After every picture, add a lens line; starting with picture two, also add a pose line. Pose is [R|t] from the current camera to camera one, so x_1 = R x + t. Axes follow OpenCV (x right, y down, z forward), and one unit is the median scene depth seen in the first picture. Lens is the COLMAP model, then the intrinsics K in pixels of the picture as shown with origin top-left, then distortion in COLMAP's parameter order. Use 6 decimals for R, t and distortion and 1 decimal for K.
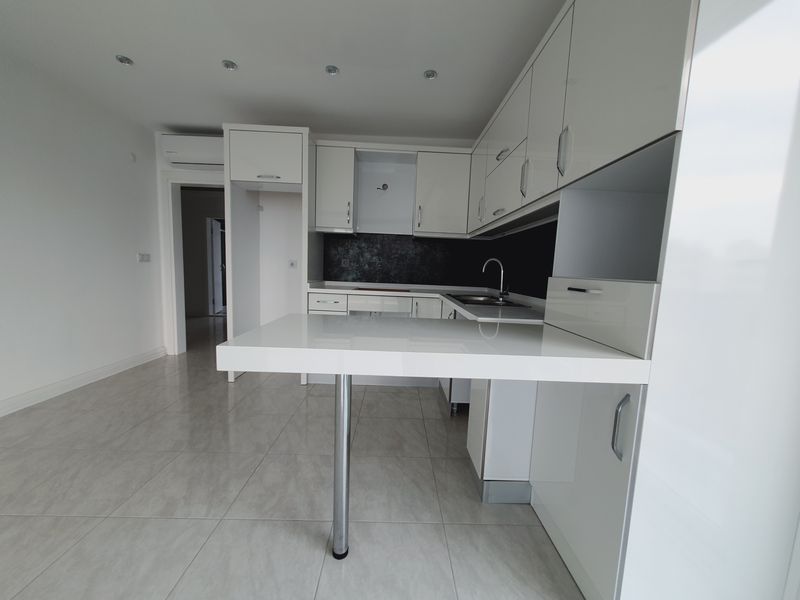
lens RADIAL K [[313.9, 0, 400.7], [0, 313.9, 300.9], [0, 0, 1]] dist [0.000531, 0.000002]
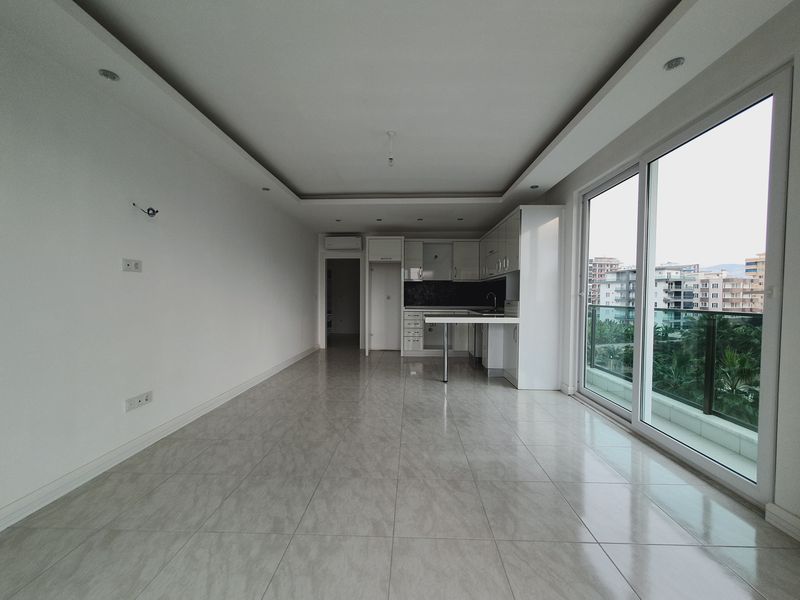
lens RADIAL K [[313.9, 0, 401.5], [0, 313.9, 305.1], [0, 0, 1]] dist [0.000531, 0.000002]
pose [[0.998353, -0.033143, -0.046836, -0.198578], [0.029694, 0.996925, -0.072514, 0.079131], [0.049096, 0.071004, 0.996267, -1.024583]]
